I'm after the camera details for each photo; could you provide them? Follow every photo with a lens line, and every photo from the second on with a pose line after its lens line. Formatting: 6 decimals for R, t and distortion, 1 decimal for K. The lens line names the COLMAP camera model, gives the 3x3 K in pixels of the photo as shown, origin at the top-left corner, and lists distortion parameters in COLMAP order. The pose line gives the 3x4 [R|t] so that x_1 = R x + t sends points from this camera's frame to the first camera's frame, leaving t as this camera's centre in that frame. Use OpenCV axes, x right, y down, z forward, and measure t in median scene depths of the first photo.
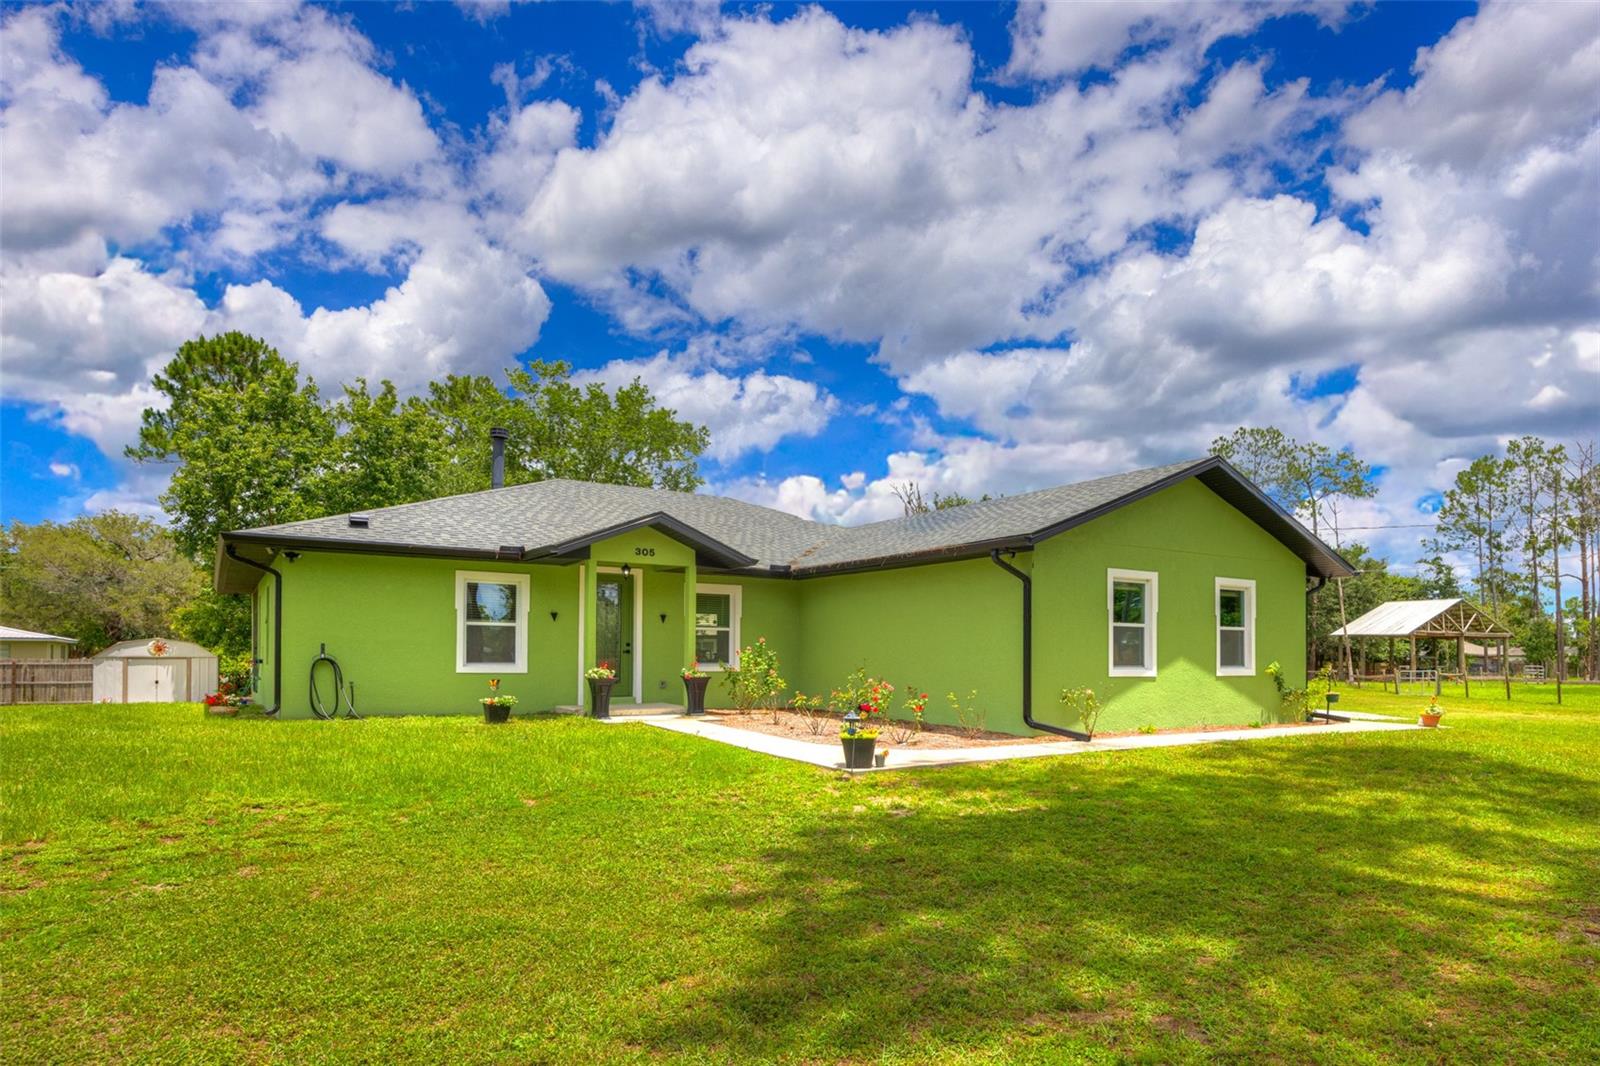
lens RADIAL K [[948.7, 0, 800.0], [0, 948.7, 533.0], [0, 0, 1]] dist [0.006531, 0.000023]
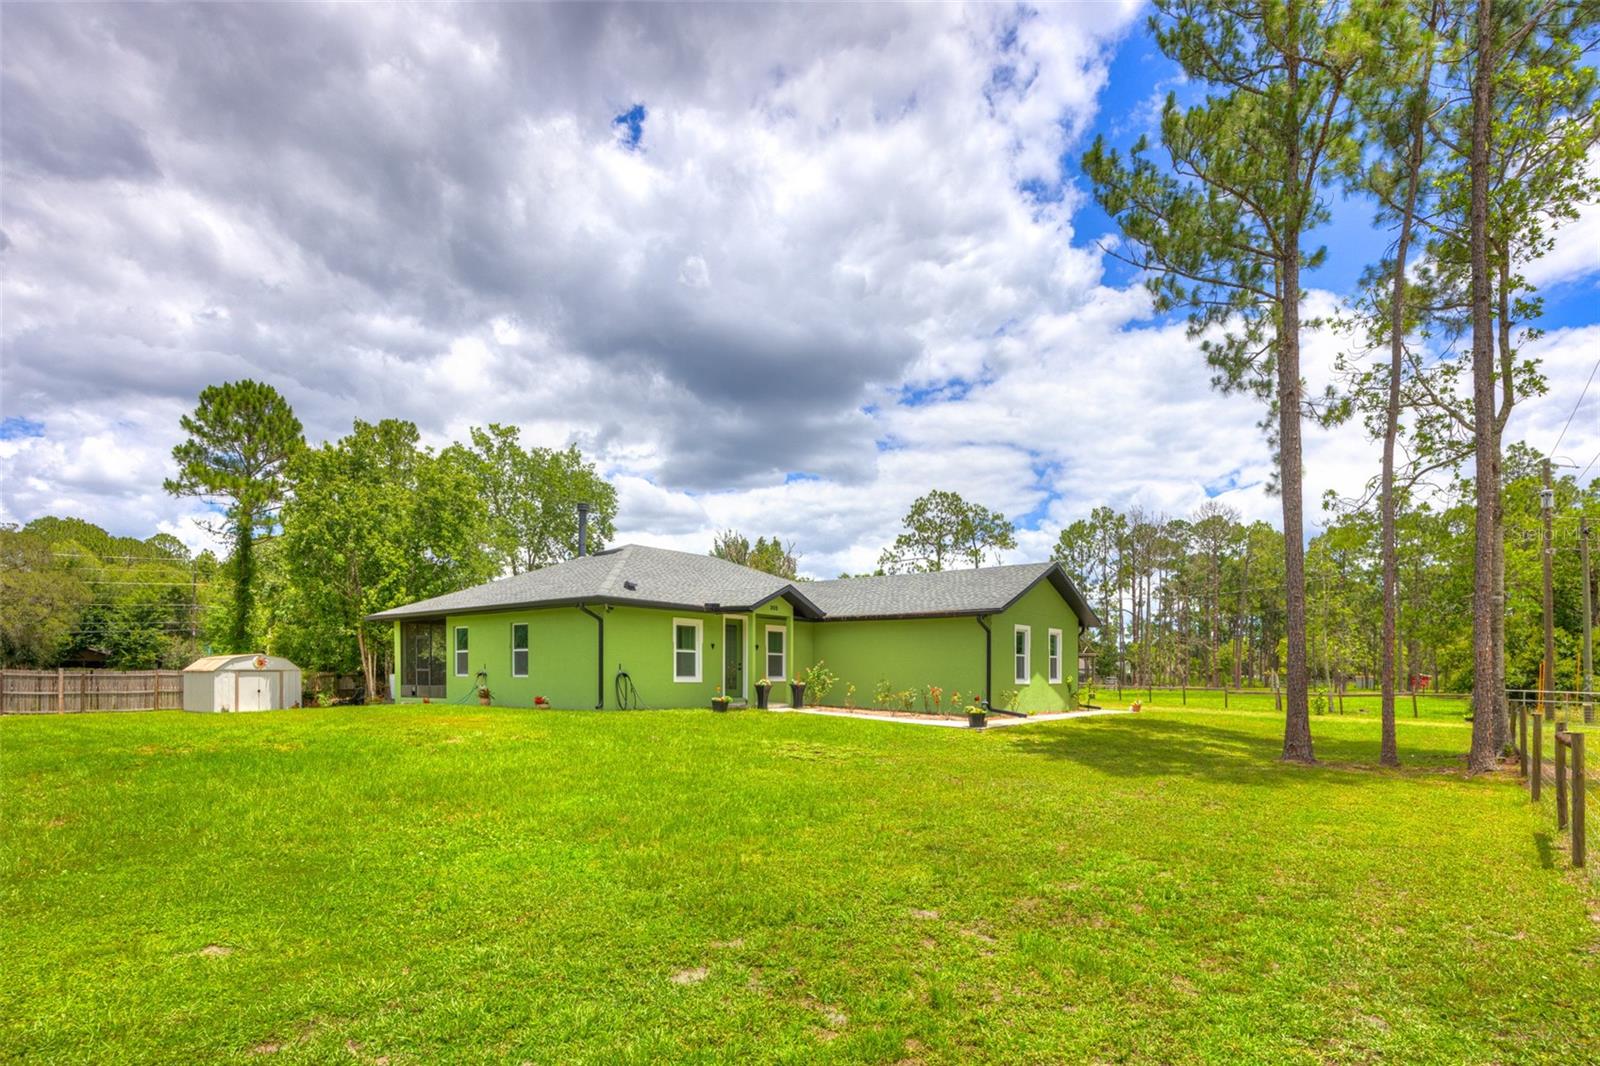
lens RADIAL K [[948.7, 0, 800.0], [0, 948.7, 533.0], [0, 0, 1]] dist [0.006531, 0.000023]
pose [[0.929283, 0.056395, 0.365038, -0.552701], [-0.052100, 0.998408, -0.021612, -0.057649], [-0.365675, 0.001065, 0.930742, -0.407322]]
